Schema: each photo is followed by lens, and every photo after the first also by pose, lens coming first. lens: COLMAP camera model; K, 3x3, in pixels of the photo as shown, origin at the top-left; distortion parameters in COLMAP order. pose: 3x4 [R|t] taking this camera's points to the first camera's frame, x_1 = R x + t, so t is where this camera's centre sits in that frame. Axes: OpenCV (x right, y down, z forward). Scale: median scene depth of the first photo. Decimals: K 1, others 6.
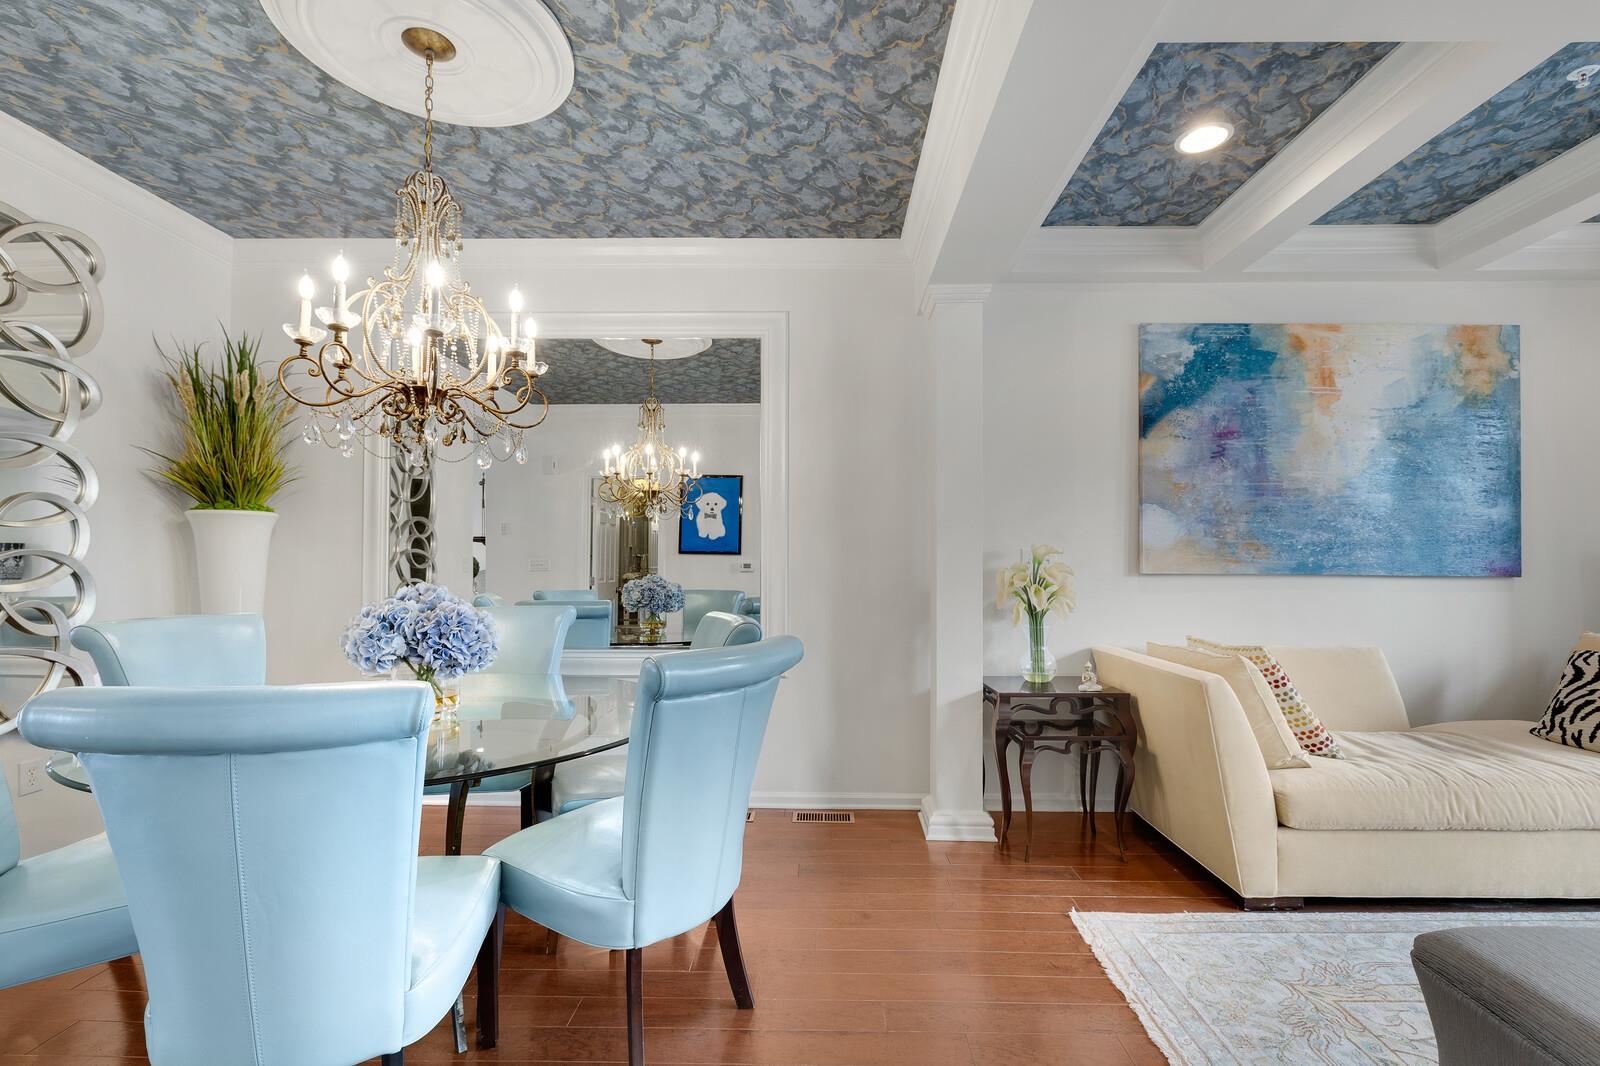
lens RADIAL K [[712.6, 0, 818.7], [0, 712.6, 565.9], [0, 0, 1]] dist [-0.003239, 0.000833]
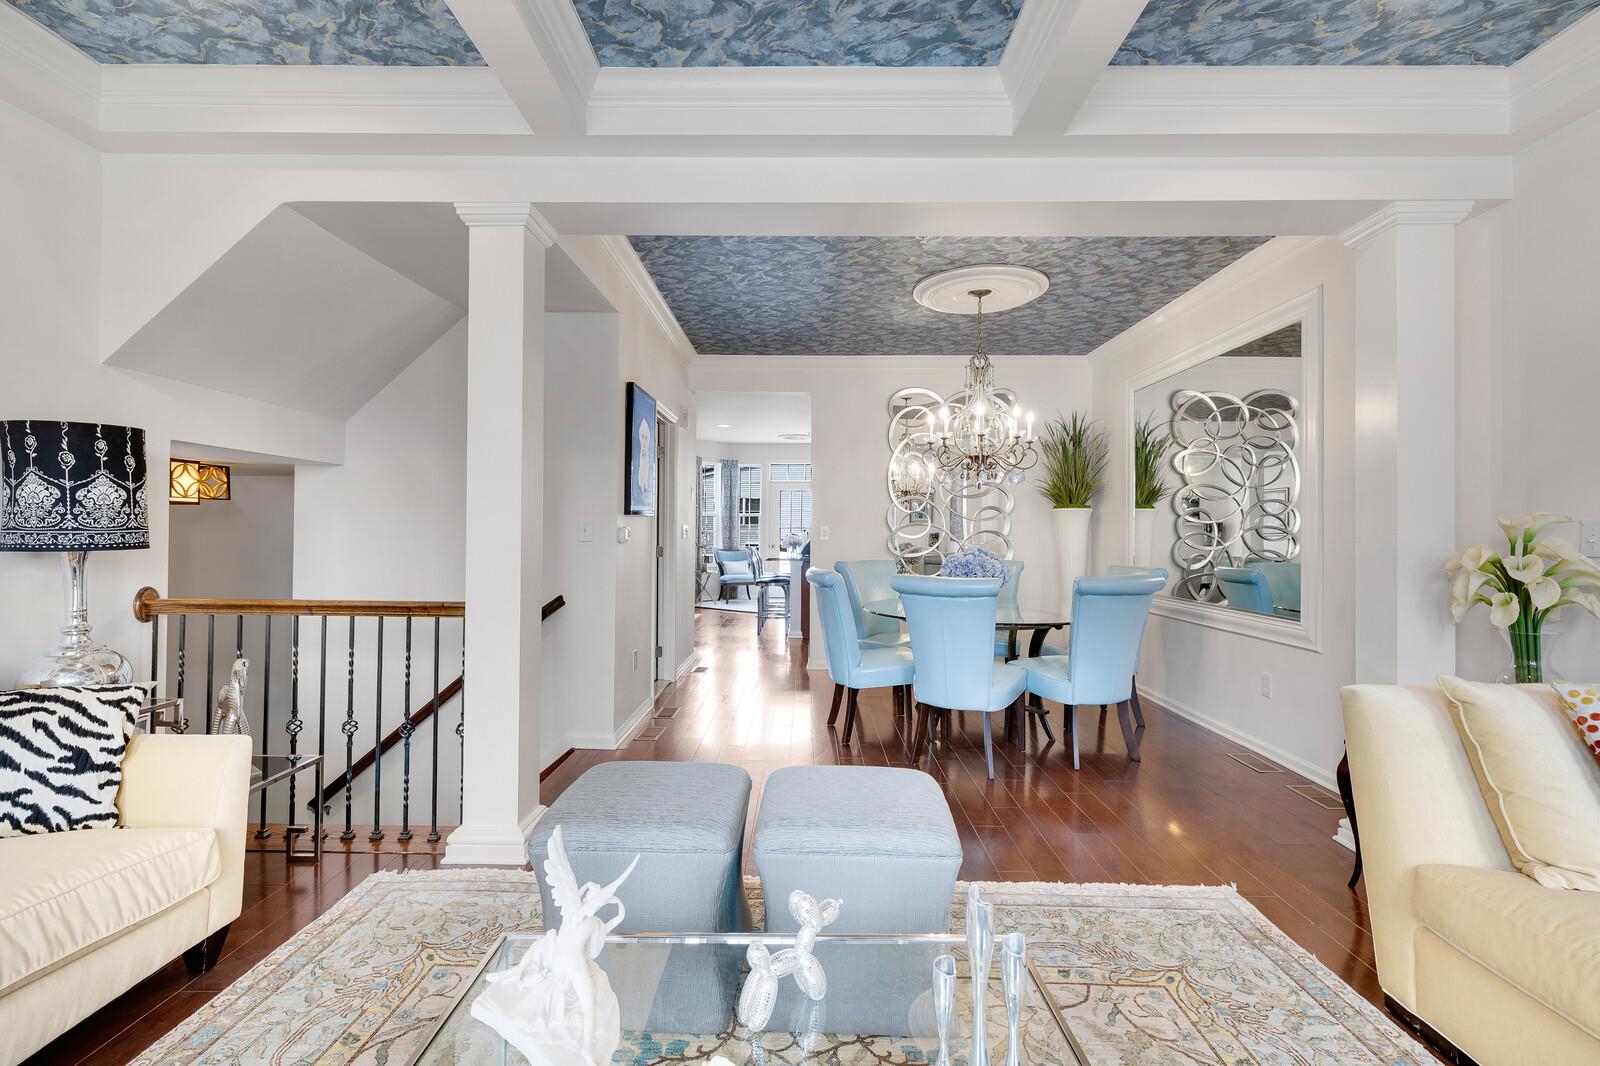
lens RADIAL K [[712.6, 0, 807.2], [0, 712.6, 530.9], [0, 0, 1]] dist [-0.003239, 0.000833]
pose [[0.010376, -0.005596, -0.999931, 1.301940], [-0.006783, 0.999961, -0.005666, -0.002273], [0.999923, 0.006842, 0.010338, 0.381764]]
